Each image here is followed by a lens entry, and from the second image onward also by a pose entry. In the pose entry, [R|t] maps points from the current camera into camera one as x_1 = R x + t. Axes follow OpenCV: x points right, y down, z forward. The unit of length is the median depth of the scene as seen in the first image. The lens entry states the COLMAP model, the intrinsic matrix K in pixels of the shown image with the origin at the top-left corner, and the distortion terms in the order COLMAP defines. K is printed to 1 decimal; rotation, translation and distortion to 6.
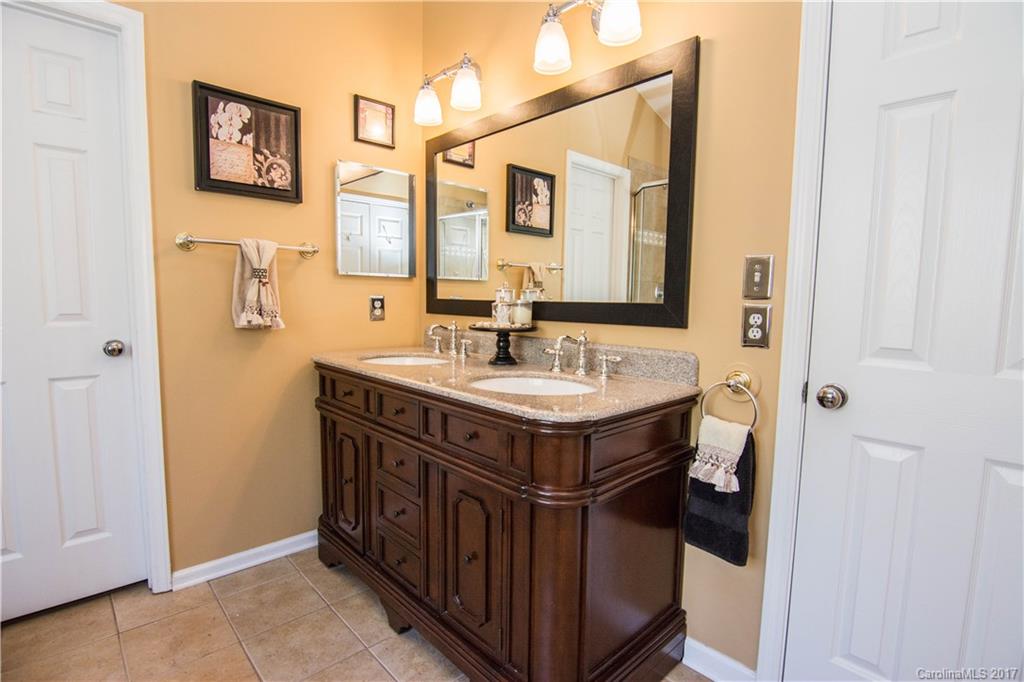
lens RADIAL K [[497.4, 0, 505.5], [0, 497.4, 349.0], [0, 0, 1]] dist [-0.004505, -0.008445]
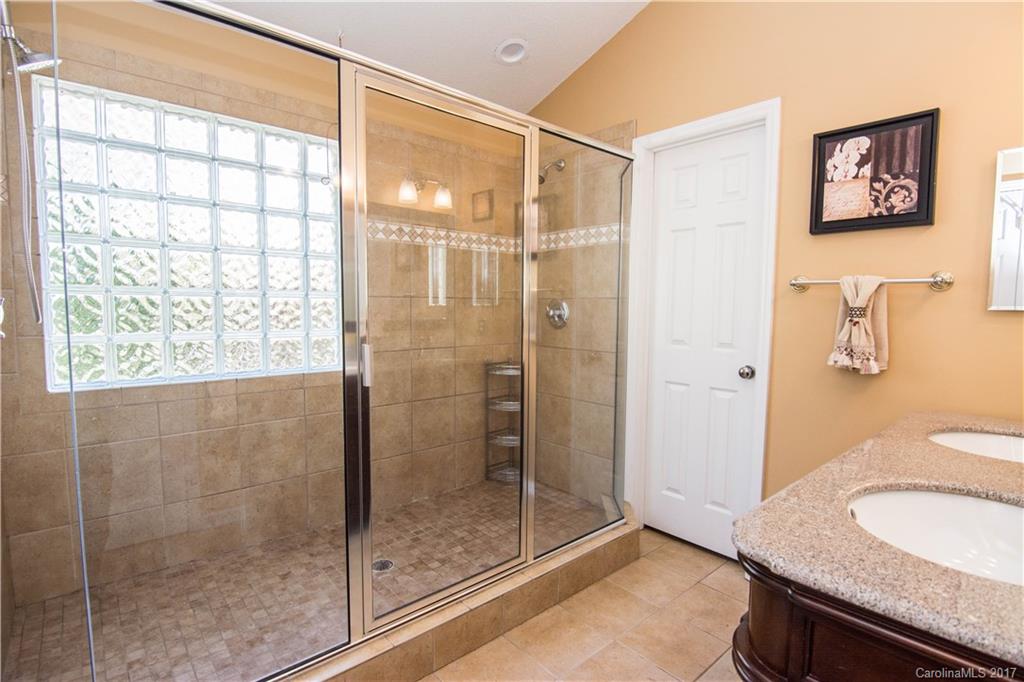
lens RADIAL K [[497.4, 0, 520.9], [0, 497.4, 351.6], [0, 0, 1]] dist [-0.004505, -0.008445]
pose [[-0.019695, 0.075562, -0.996947, 0.447261], [-0.117386, 0.990069, 0.077360, -0.077028], [0.992891, 0.118551, -0.010629, 0.393922]]
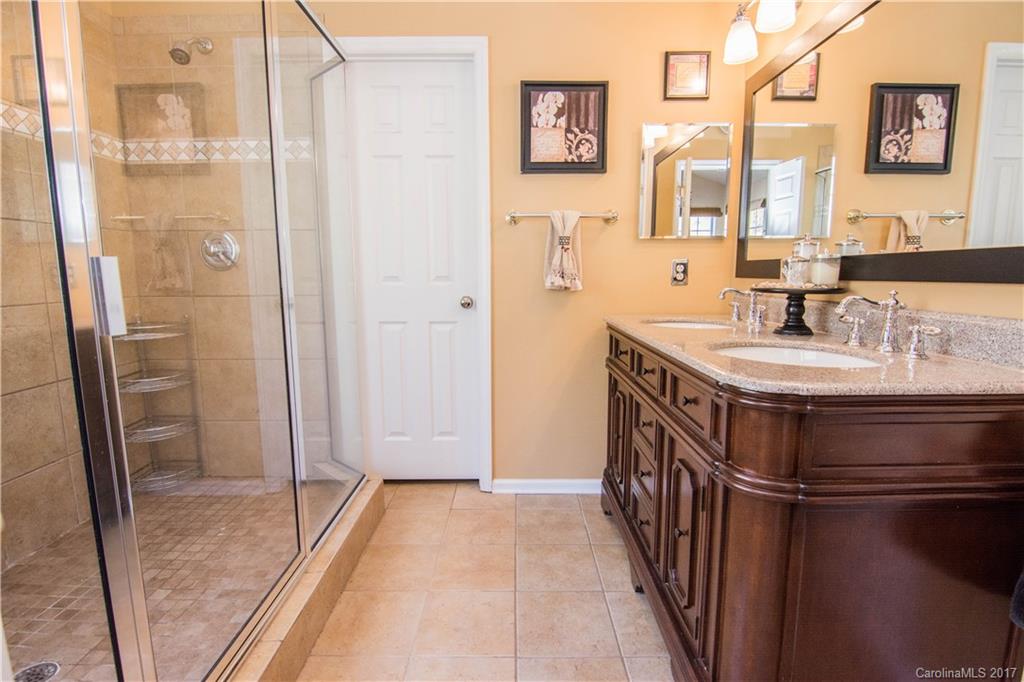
lens RADIAL K [[497.4, 0, 513.4], [0, 497.4, 350.0], [0, 0, 1]] dist [-0.004505, -0.008445]
pose [[0.735358, 0.086746, -0.672104, 0.205747], [-0.057735, 0.996187, 0.065406, 0.028947], [0.675215, -0.009292, 0.737562, 0.080613]]
